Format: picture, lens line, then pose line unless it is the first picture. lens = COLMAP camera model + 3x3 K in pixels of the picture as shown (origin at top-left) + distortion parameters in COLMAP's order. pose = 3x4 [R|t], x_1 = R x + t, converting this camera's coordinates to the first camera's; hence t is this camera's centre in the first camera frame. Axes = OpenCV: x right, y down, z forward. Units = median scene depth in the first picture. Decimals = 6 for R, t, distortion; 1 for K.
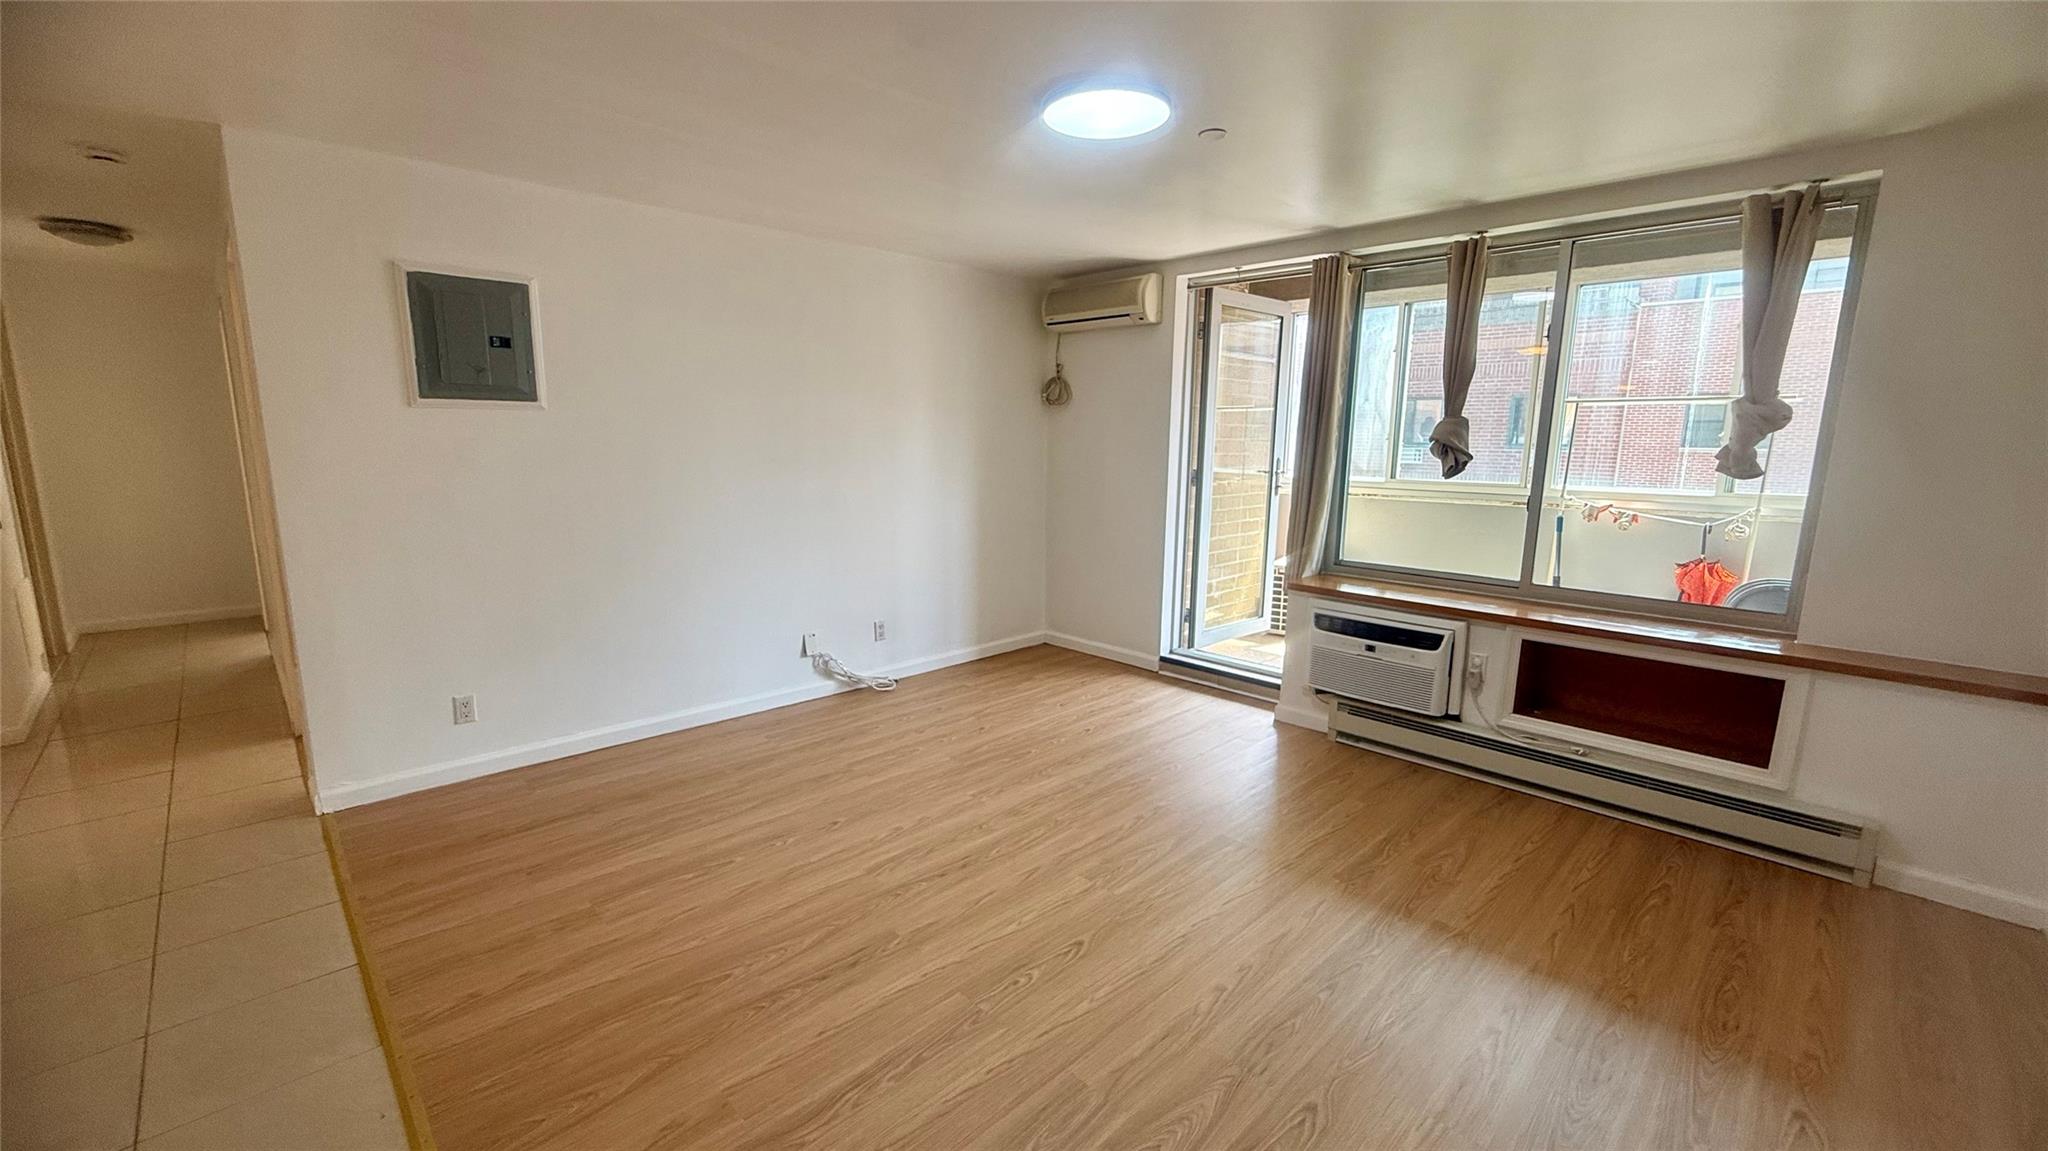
lens RADIAL K [[816.3, 0, 1018.5], [0, 816.3, 578.1], [0, 0, 1]] dist [-0.000590, 0.000422]
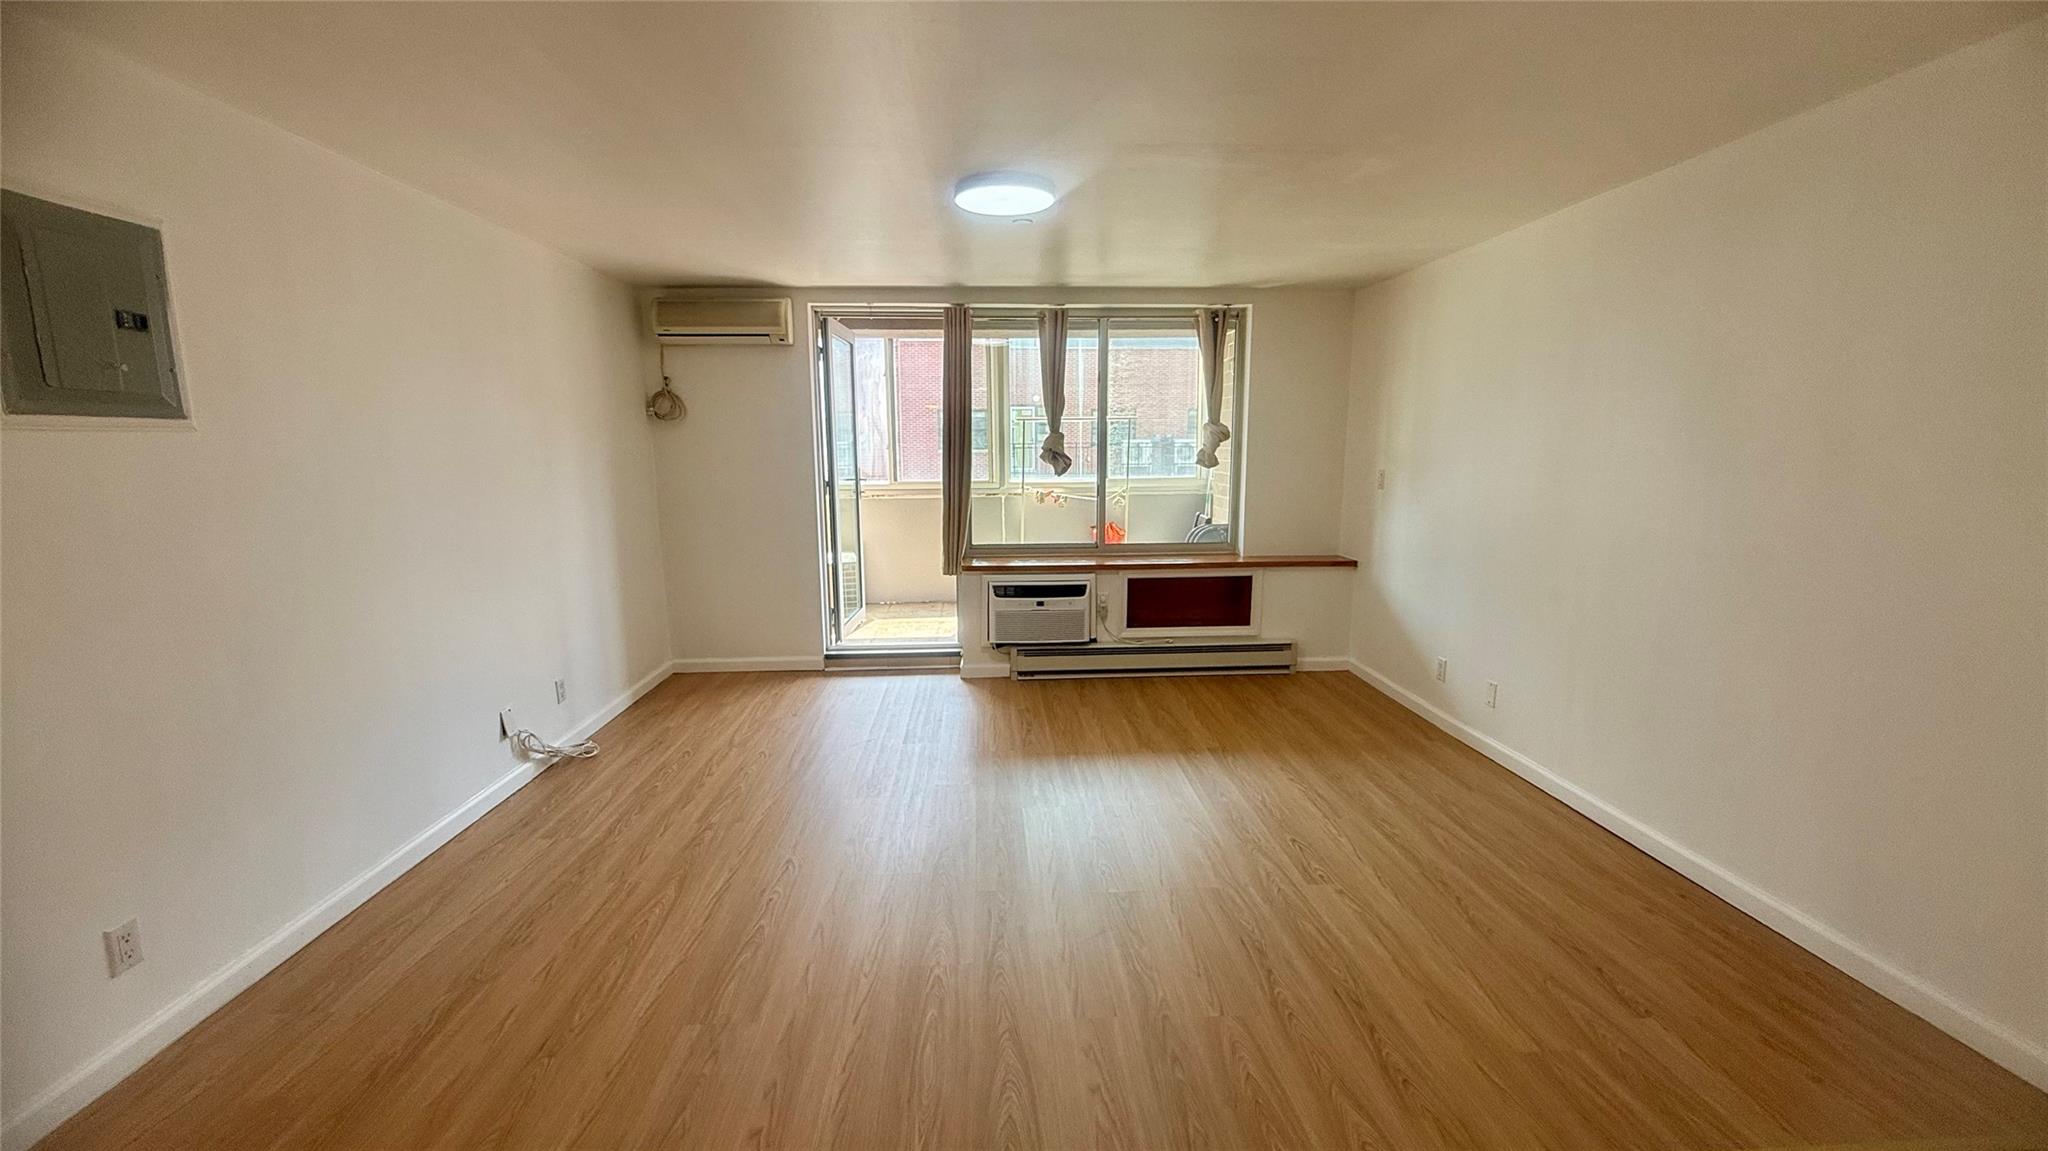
lens RADIAL K [[816.3, 0, 1018.5], [0, 816.3, 578.1], [0, 0, 1]] dist [-0.000590, 0.000422]
pose [[0.664247, -0.137530, 0.734752, -0.592295], [0.144364, 0.988027, 0.054427, -0.035185], [-0.733441, 0.069918, 0.676148, 0.110997]]
